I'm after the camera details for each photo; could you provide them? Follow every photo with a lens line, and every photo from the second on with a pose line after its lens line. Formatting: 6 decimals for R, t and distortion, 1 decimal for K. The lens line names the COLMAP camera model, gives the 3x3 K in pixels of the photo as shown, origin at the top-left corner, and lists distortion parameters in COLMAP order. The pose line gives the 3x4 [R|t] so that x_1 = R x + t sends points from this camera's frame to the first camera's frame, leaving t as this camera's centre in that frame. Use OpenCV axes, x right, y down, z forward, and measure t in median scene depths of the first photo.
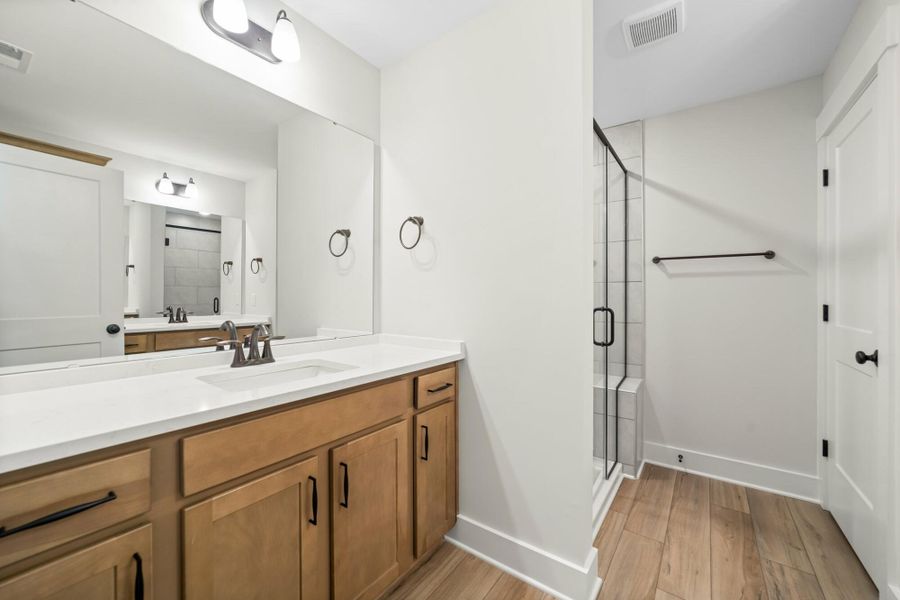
lens RADIAL K [[348.6, 0, 457.1], [0, 348.6, 297.1], [0, 0, 1]] dist [-0.010392, 0.000700]
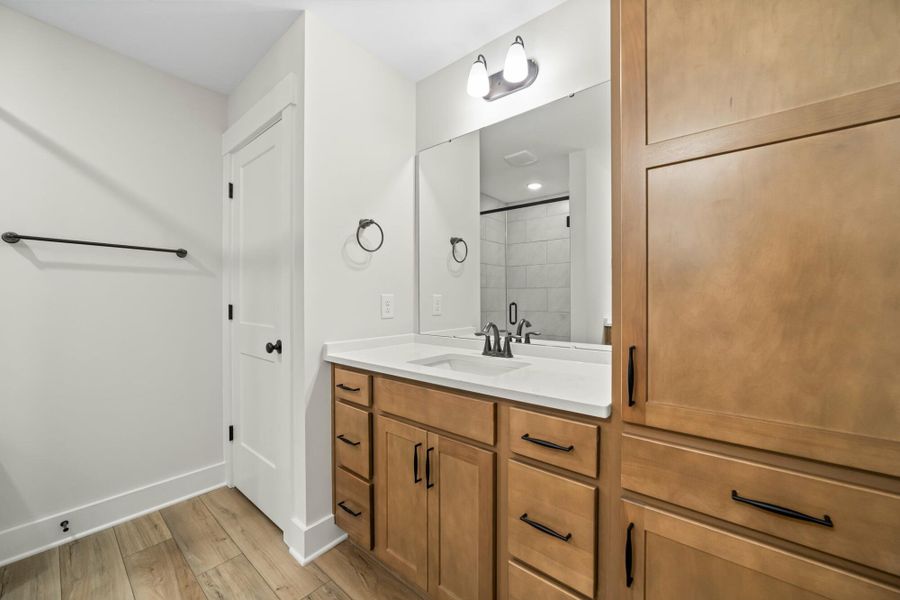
lens RADIAL K [[347.7, 0, 458.8], [0, 347.7, 301.5], [0, 0, 1]] dist [-0.019491, 0.006165]
pose [[0.064366, -0.006590, 0.997905, 0.004778], [-0.003286, 0.999971, 0.006816, 0.001943], [-0.997921, -0.003718, 0.064343, 0.193882]]
